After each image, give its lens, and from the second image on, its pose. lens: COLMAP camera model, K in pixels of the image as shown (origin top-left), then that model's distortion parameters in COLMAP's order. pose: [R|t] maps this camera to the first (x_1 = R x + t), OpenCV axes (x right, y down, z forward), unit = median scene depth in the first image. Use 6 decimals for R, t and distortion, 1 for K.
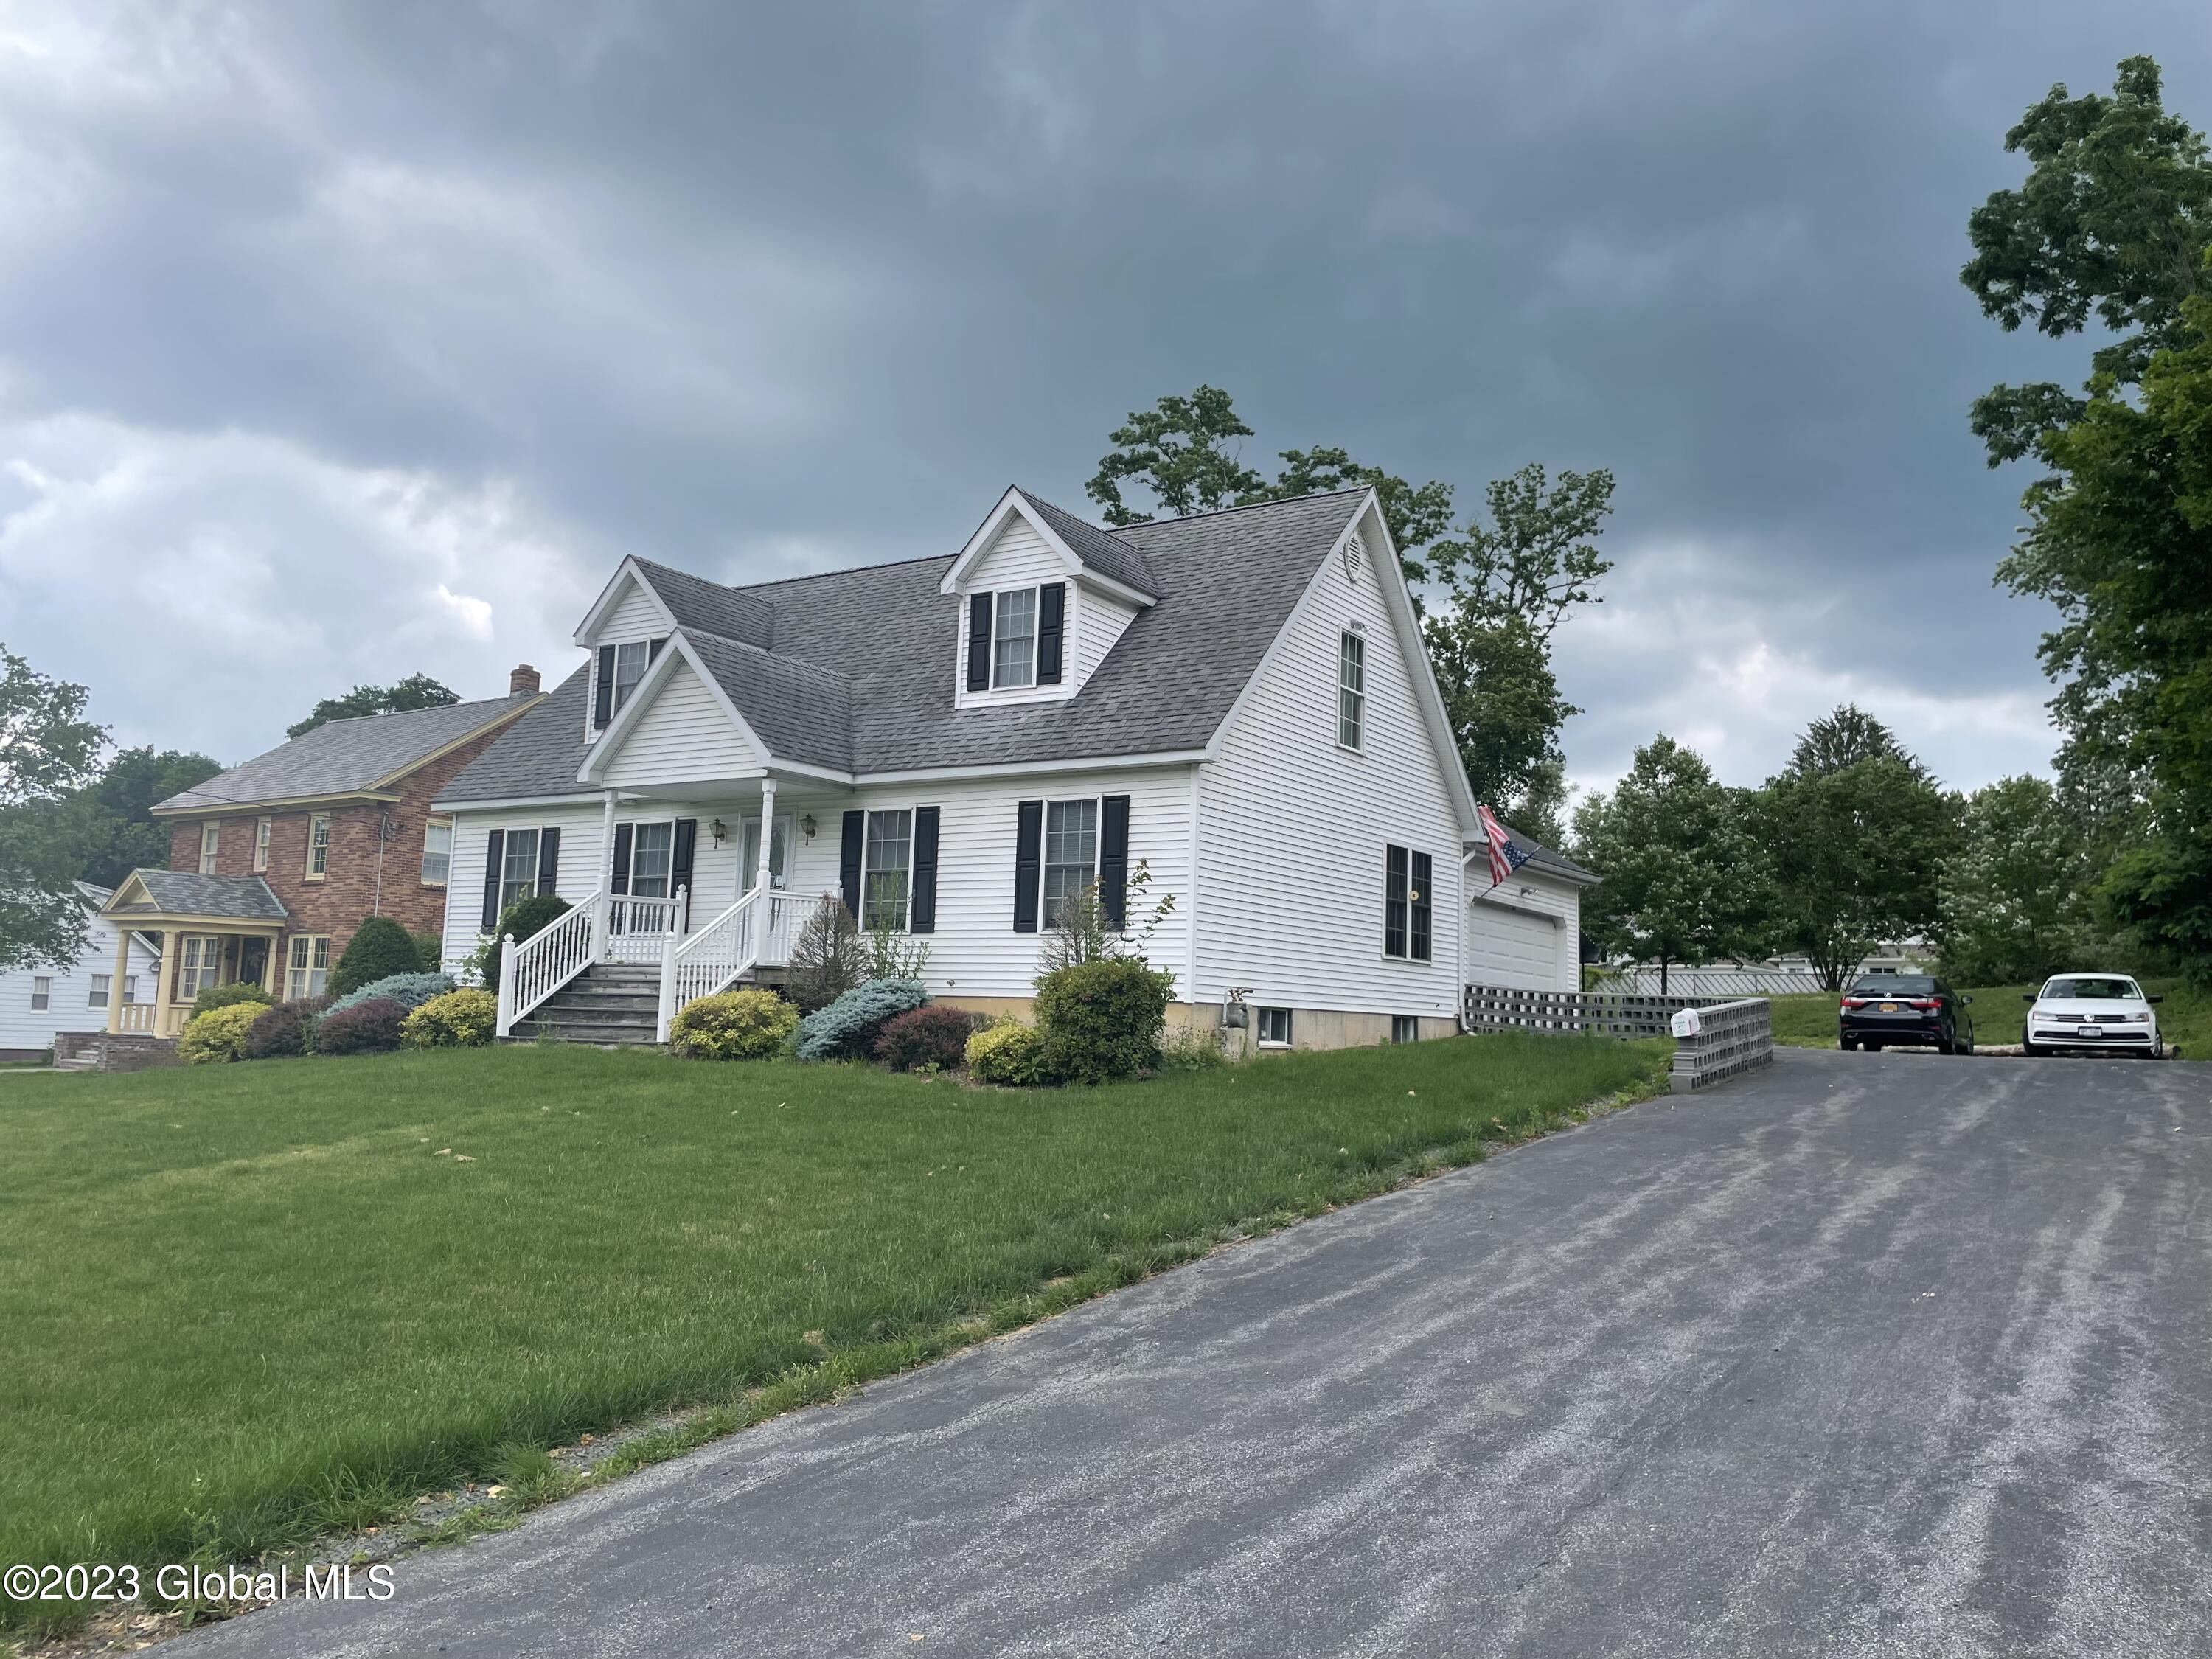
lens RADIAL K [[1692.9, 0, 1114.0], [0, 1692.9, 825.2], [0, 0, 1]] dist [0.132764, 0.001798]
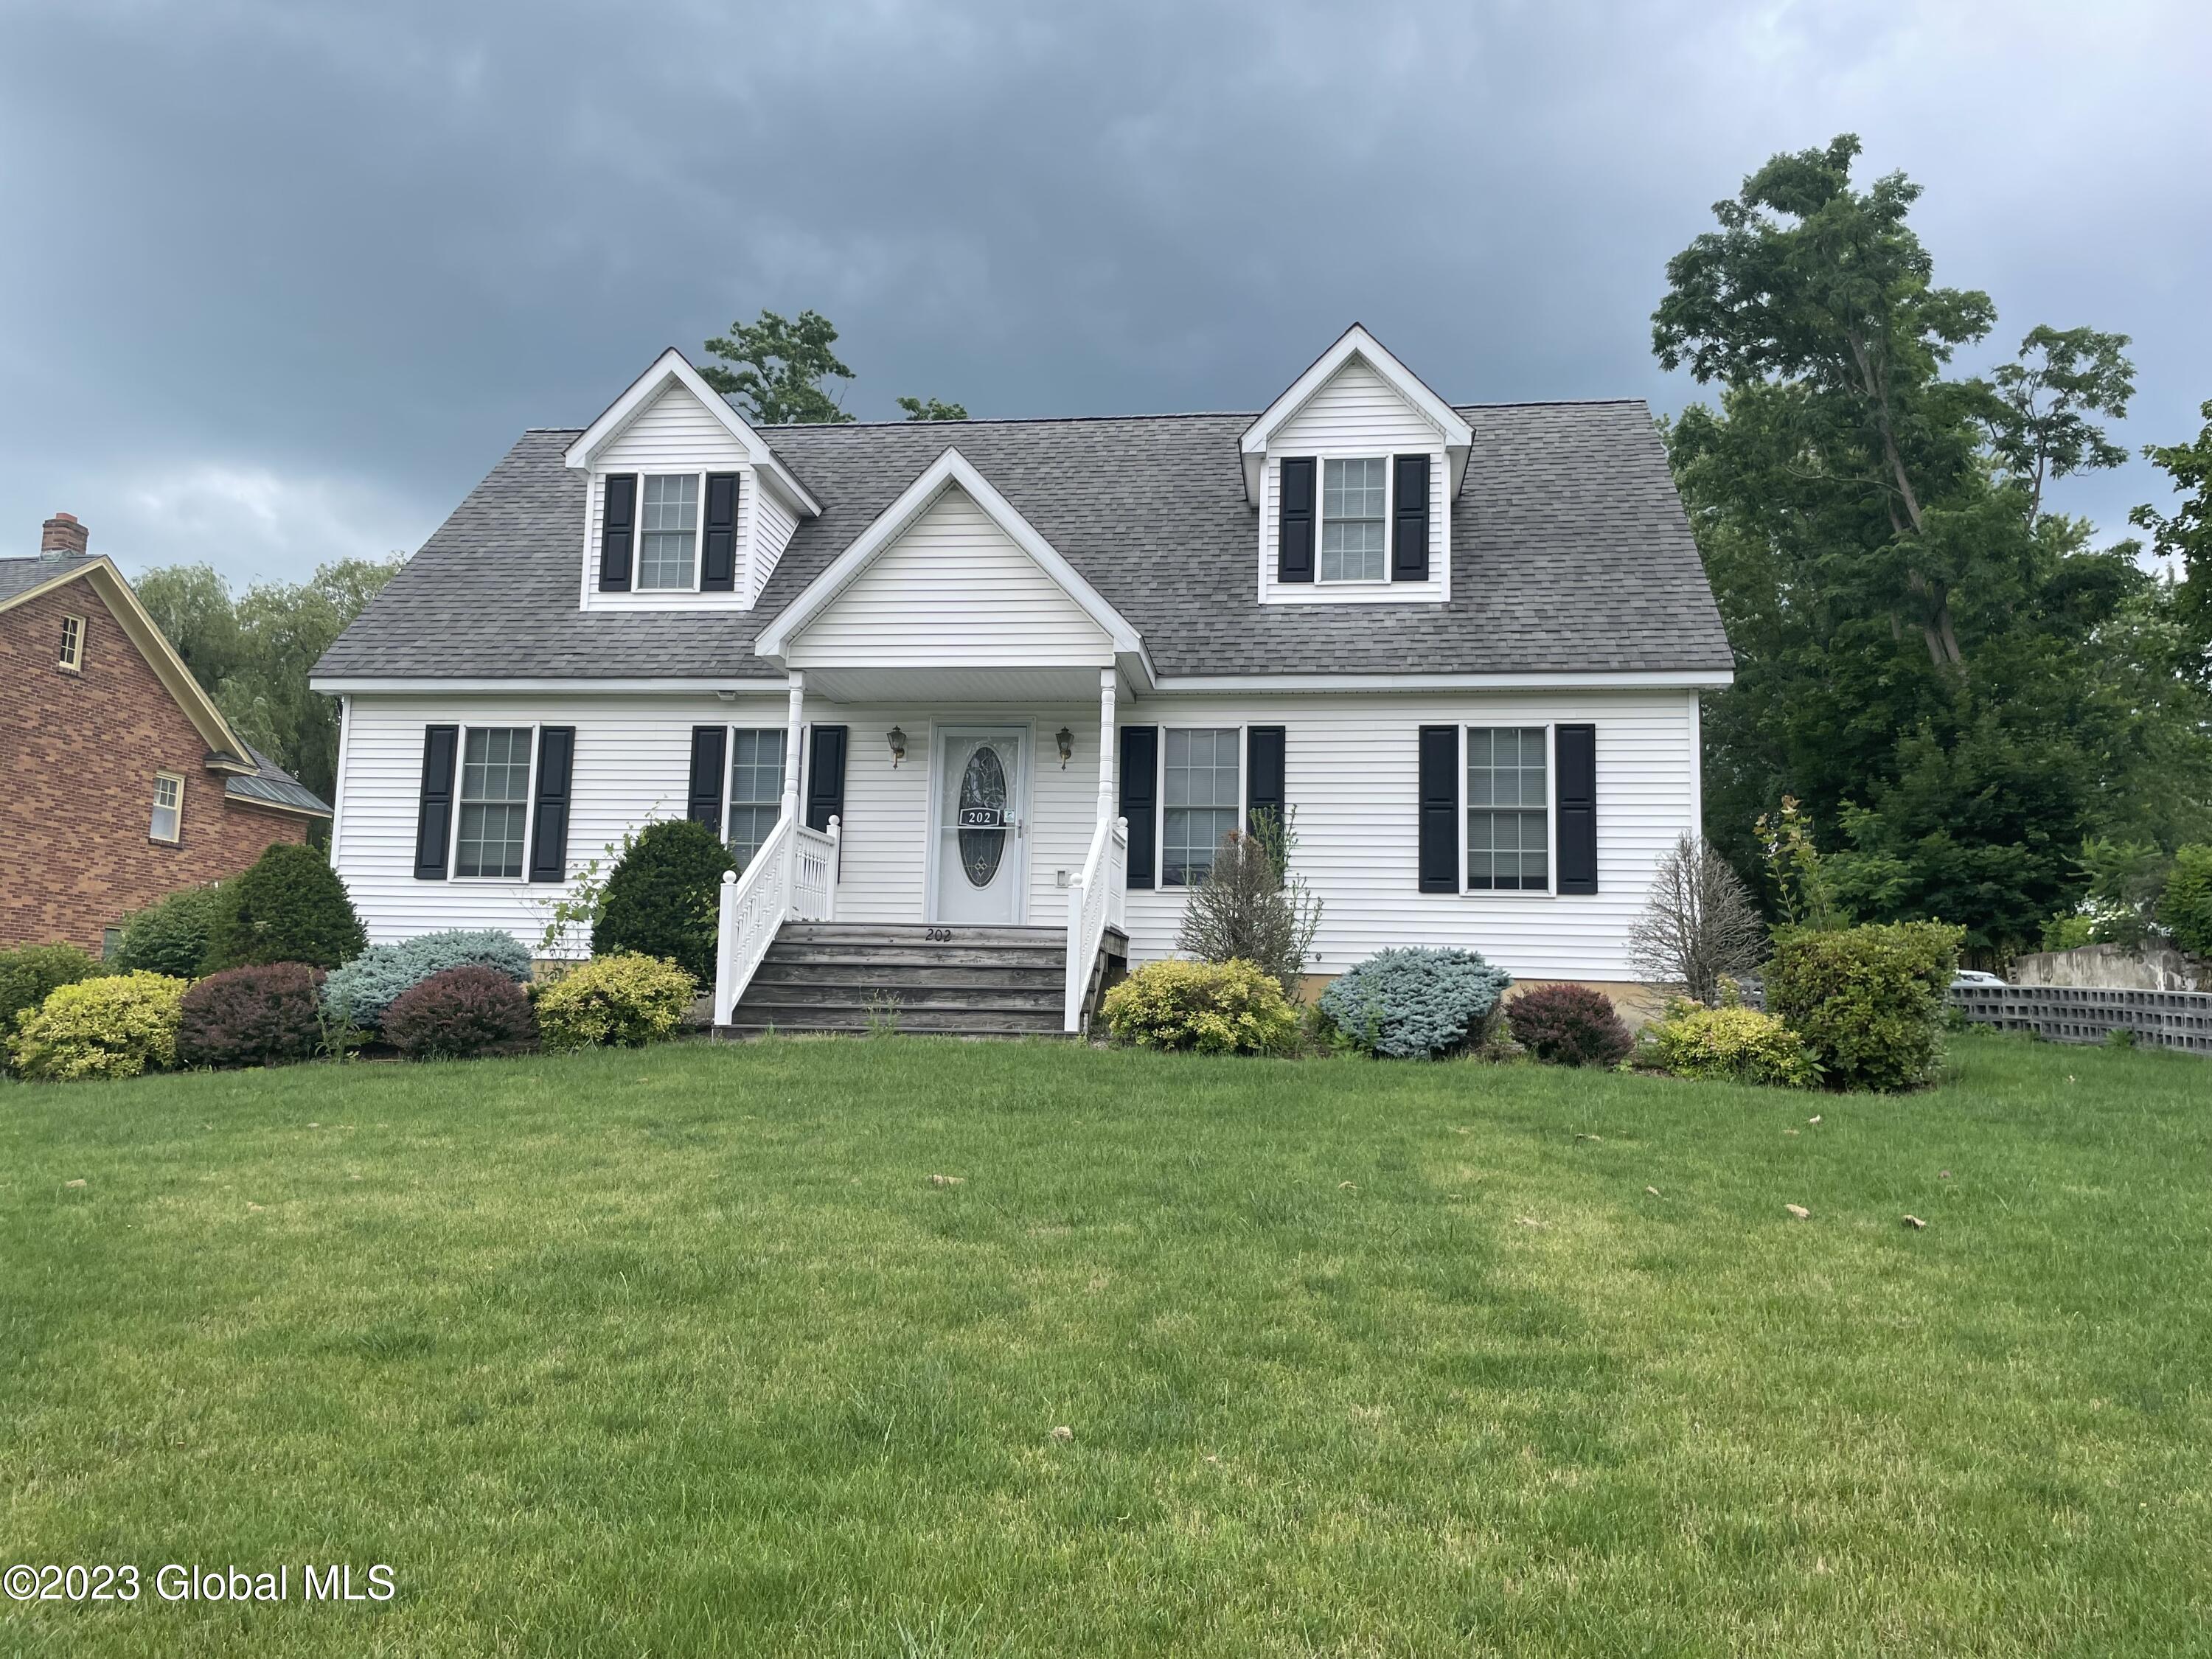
lens RADIAL K [[1692.9, 0, 1104.1], [0, 1692.9, 828.9], [0, 0, 1]] dist [0.132764, 0.001798]
pose [[0.913450, 0.031788, 0.405708, -0.396777], [-0.044062, 0.998809, 0.020948, 0.018637], [-0.404559, -0.037011, 0.913763, 0.257412]]
